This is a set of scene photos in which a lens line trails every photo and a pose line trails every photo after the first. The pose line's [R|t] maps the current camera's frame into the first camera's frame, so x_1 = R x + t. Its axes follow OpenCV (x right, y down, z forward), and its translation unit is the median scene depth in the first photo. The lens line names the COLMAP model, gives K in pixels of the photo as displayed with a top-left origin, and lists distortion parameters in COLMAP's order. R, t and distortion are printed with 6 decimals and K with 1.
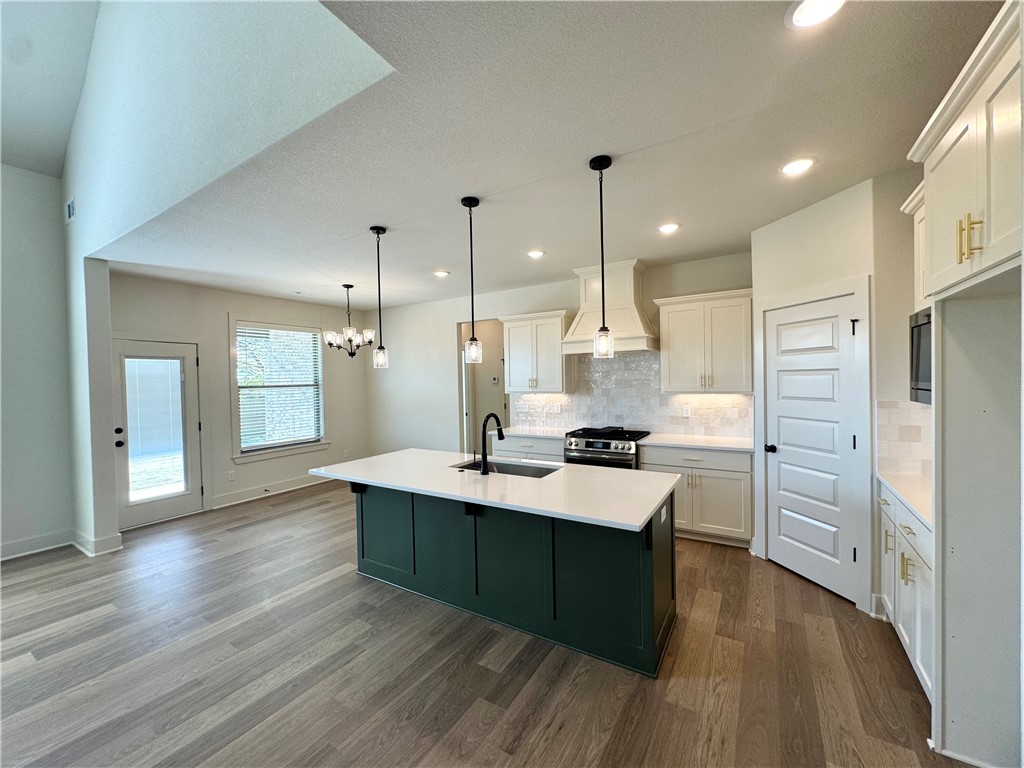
lens RADIAL K [[409.6, 0, 513.2], [0, 409.6, 385.2], [0, 0, 1]] dist [-0.001303, 0.000028]
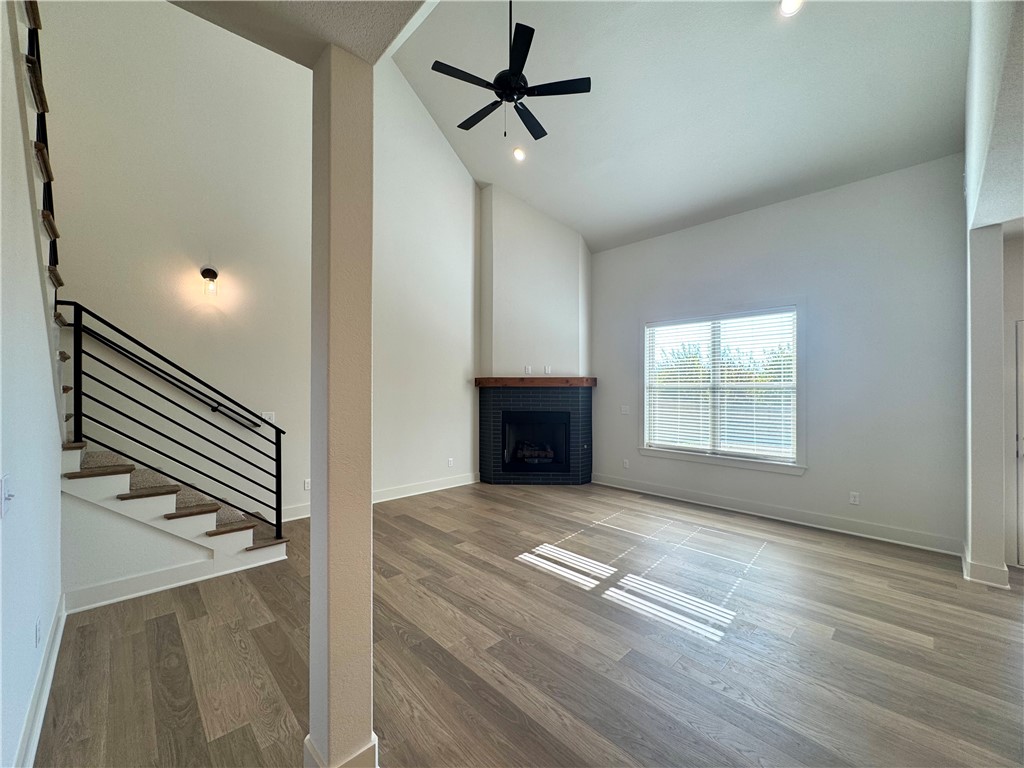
lens RADIAL K [[409.6, 0, 513.2], [0, 409.6, 385.2], [0, 0, 1]] dist [-0.001303, 0.000028]
pose [[-0.239503, 0.013642, -0.970800, 0.019071], [-0.011956, 0.999784, 0.016999, 0.007938], [0.970822, 0.015678, -0.239288, 0.226217]]
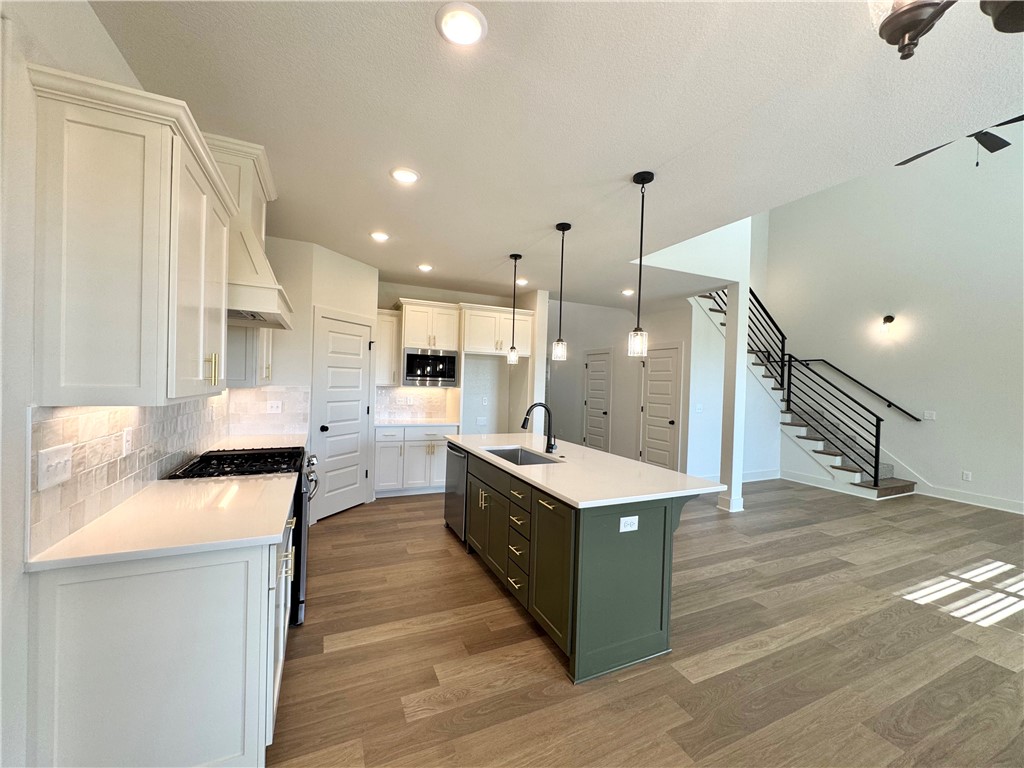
lens RADIAL K [[409.6, 0, 513.2], [0, 409.6, 385.2], [0, 0, 1]] dist [-0.001303, 0.000028]
pose [[-0.834322, -0.011168, 0.551164, -0.370921], [-0.005033, 0.999907, 0.012642, 0.003073], [-0.551254, 0.007774, -0.834301, 1.192536]]
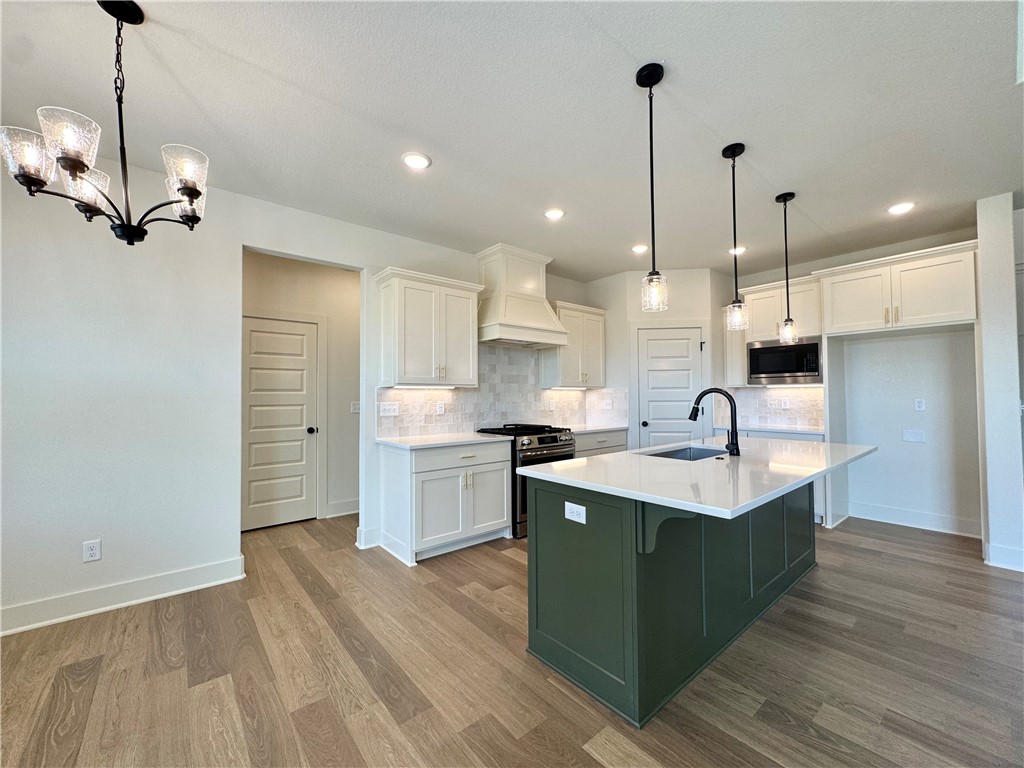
lens RADIAL K [[409.6, 0, 513.2], [0, 409.6, 385.2], [0, 0, 1]] dist [-0.001303, 0.000028]
pose [[0.316049, 0.044864, 0.947682, -0.618569], [0.016728, 0.998463, -0.052846, 0.060523], [-0.948595, 0.032555, 0.314812, 0.679005]]
